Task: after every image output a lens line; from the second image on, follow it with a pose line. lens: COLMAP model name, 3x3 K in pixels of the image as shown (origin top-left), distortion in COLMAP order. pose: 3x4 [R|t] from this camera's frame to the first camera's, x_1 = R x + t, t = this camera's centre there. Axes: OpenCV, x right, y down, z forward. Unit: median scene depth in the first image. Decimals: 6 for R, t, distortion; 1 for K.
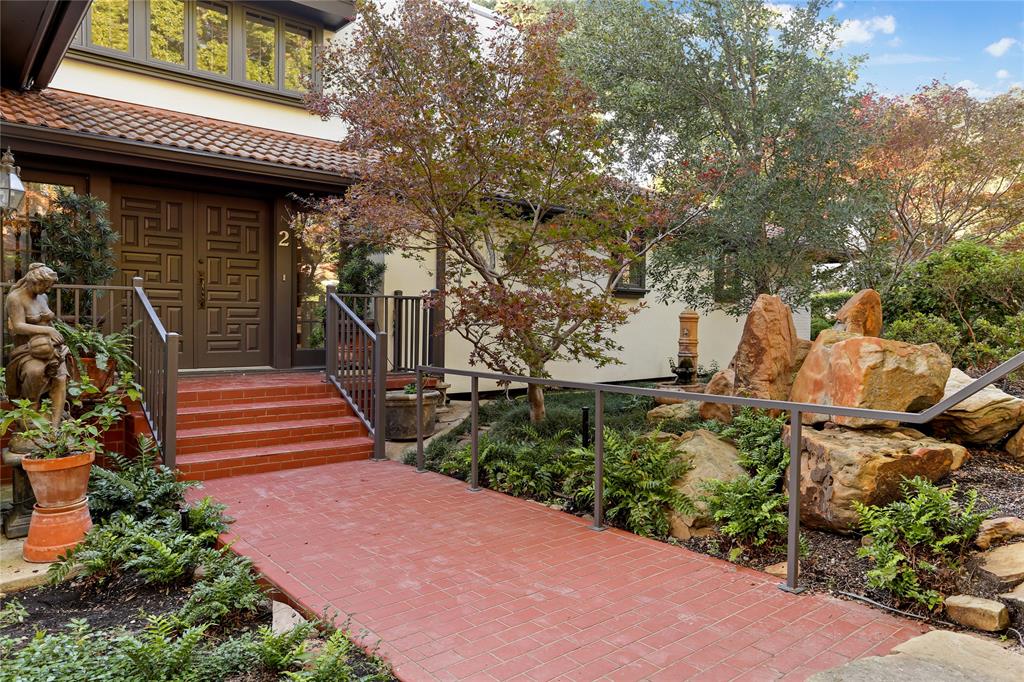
lens RADIAL K [[691.9, 0, 512.0], [0, 691.9, 341.0], [0, 0, 1]] dist [0.000376, 0.005000]
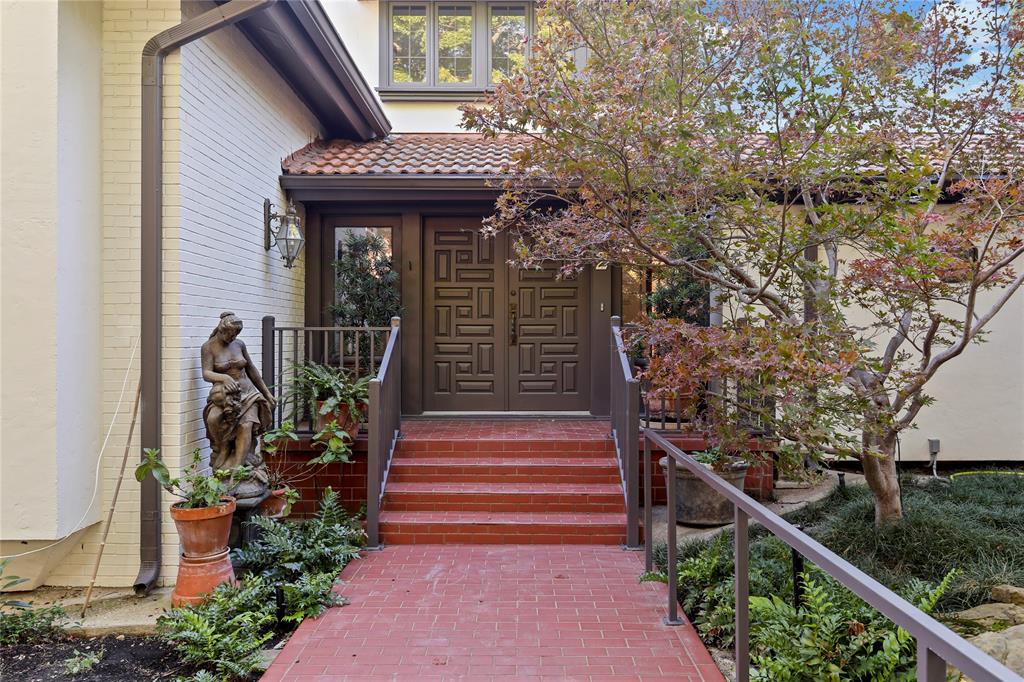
lens RADIAL K [[782.6, 0, 510.2], [0, 782.6, 365.7], [0, 0, 1]] dist [-0.000850, 0.000041]
pose [[0.753760, 0.002560, -0.657145, 0.271792], [-0.005594, 0.999981, -0.002520, -0.022618], [0.657126, 0.005576, 0.753760, 0.289110]]
